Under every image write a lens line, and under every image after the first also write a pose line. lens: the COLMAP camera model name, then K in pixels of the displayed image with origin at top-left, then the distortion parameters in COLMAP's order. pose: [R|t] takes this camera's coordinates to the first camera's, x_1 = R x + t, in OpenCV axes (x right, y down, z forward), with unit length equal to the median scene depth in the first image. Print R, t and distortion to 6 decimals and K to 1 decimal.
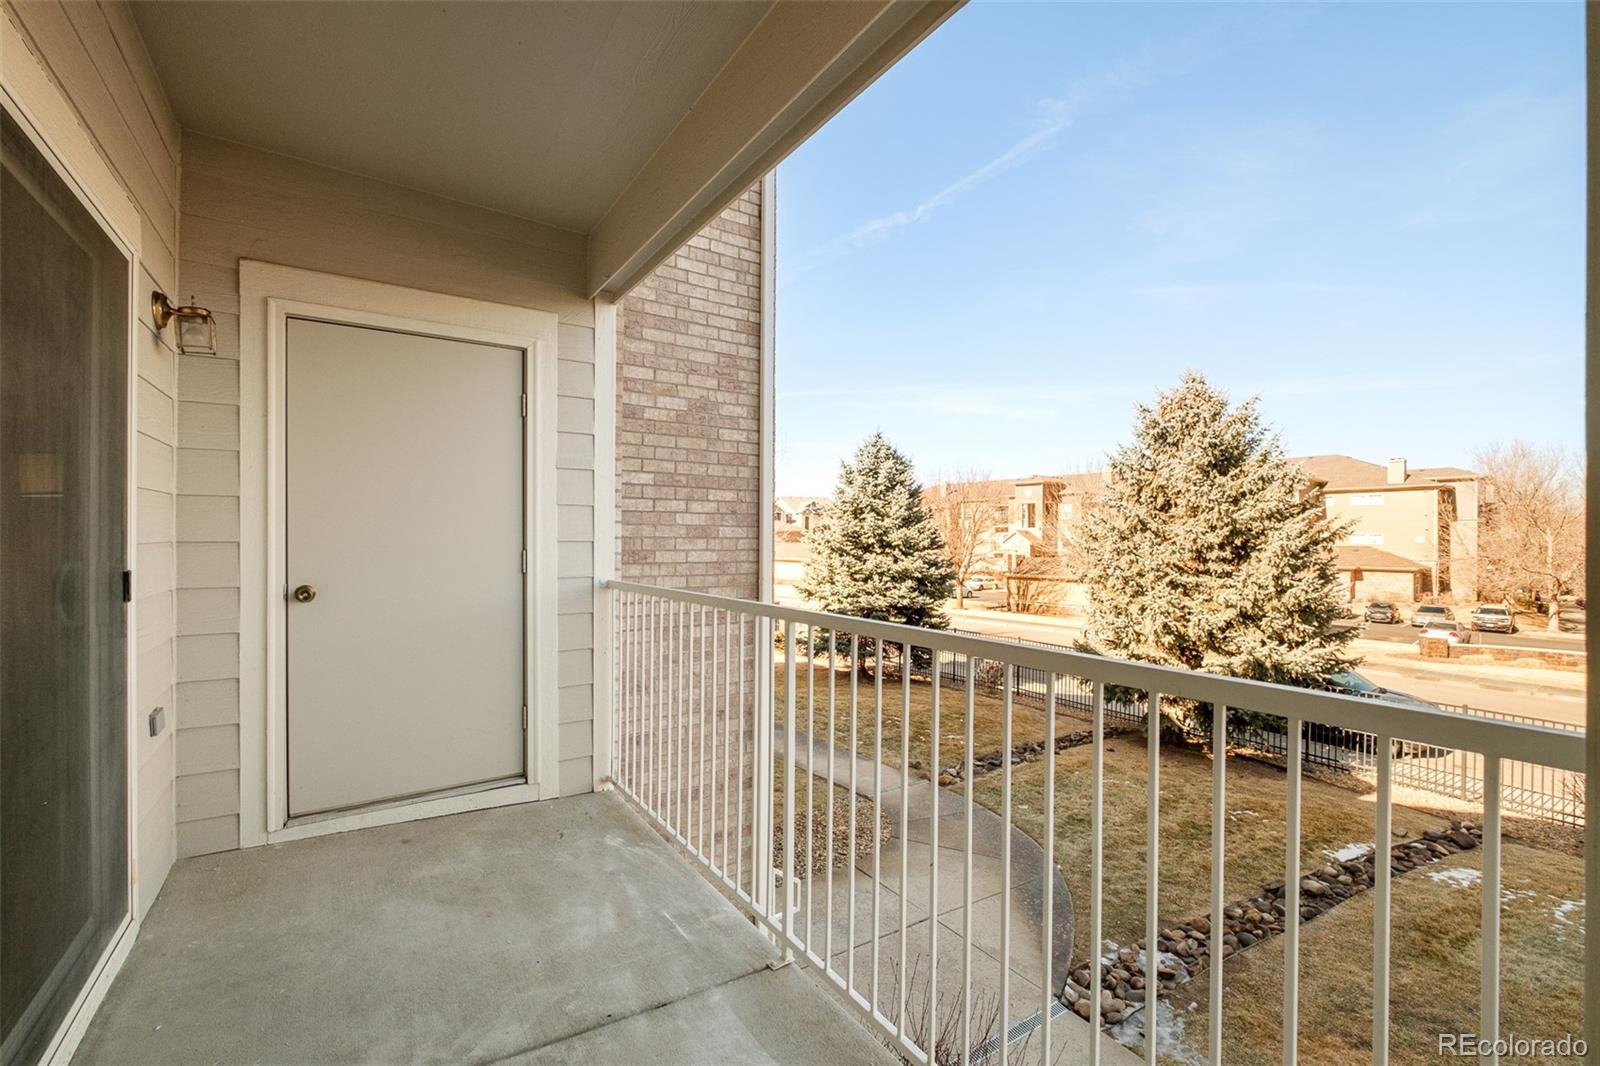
lens RADIAL K [[695.0, 0, 801.9], [0, 695.0, 538.9], [0, 0, 1]] dist [-0.003942, -0.000095]
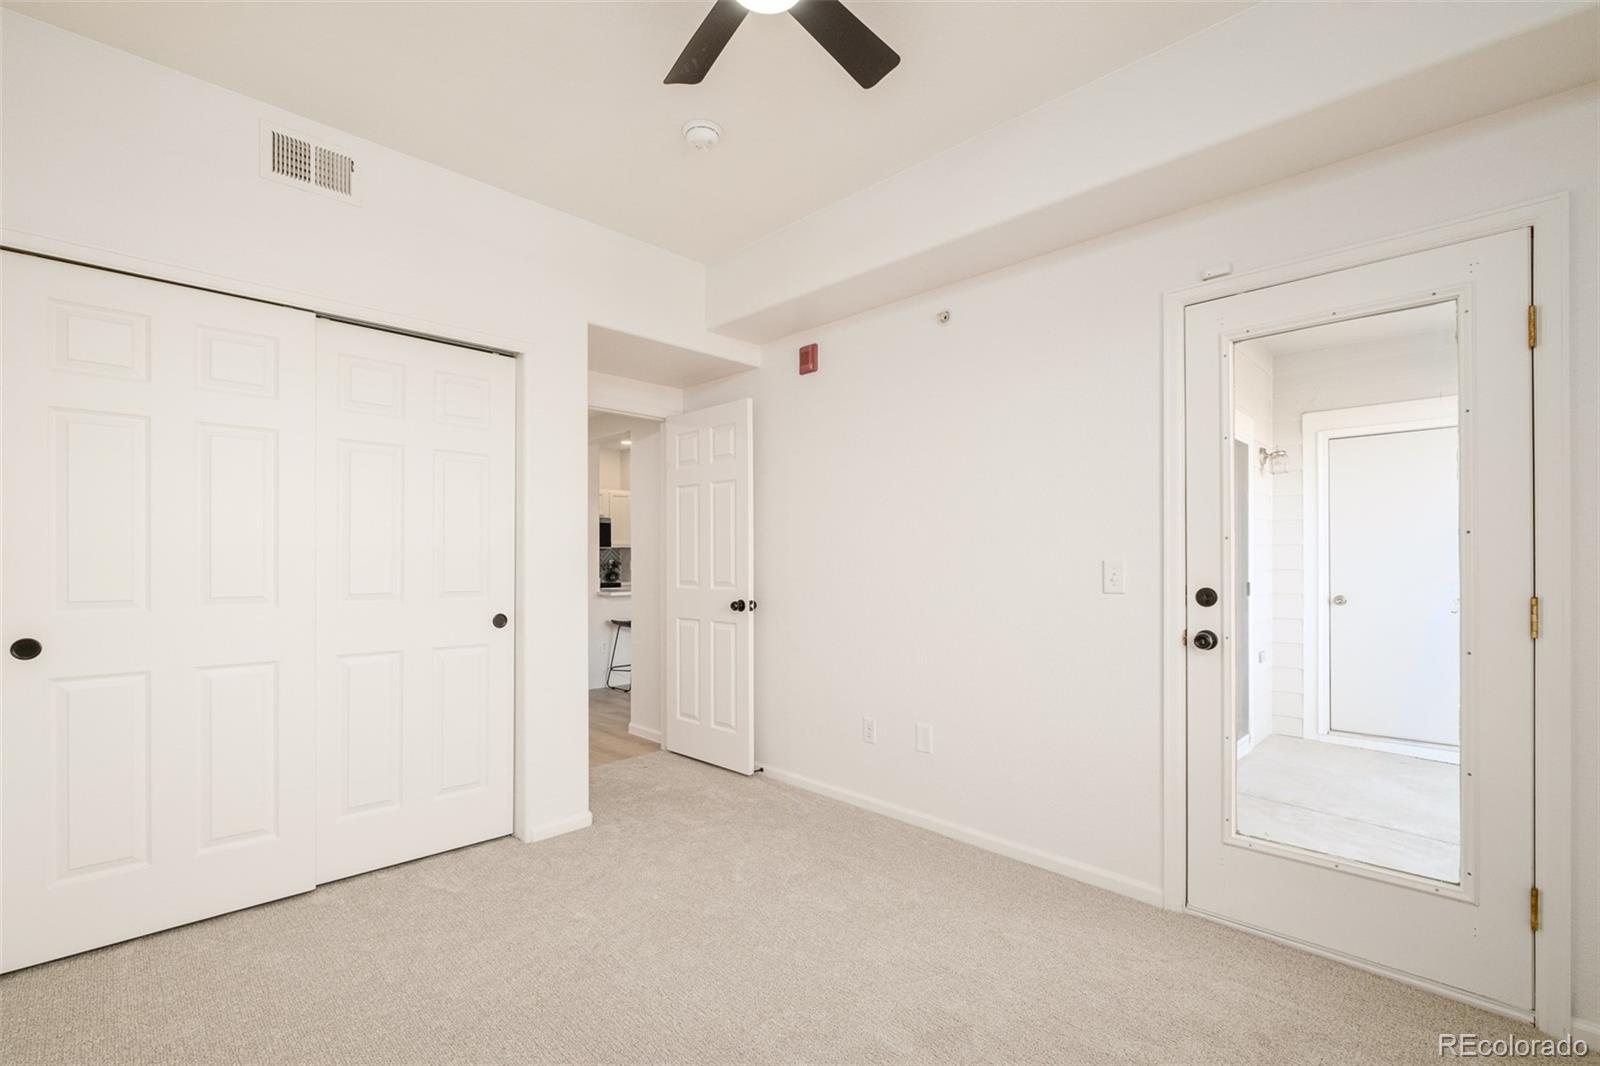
lens RADIAL K [[695.0, 0, 801.7], [0, 695.0, 565.3], [0, 0, 1]] dist [-0.003942, -0.000095]
pose [[0.207892, -0.003609, -0.978145, 0.698861], [0.000677, 0.999993, -0.003545, -0.001144], [0.978152, 0.000075, 0.207893, -0.668816]]
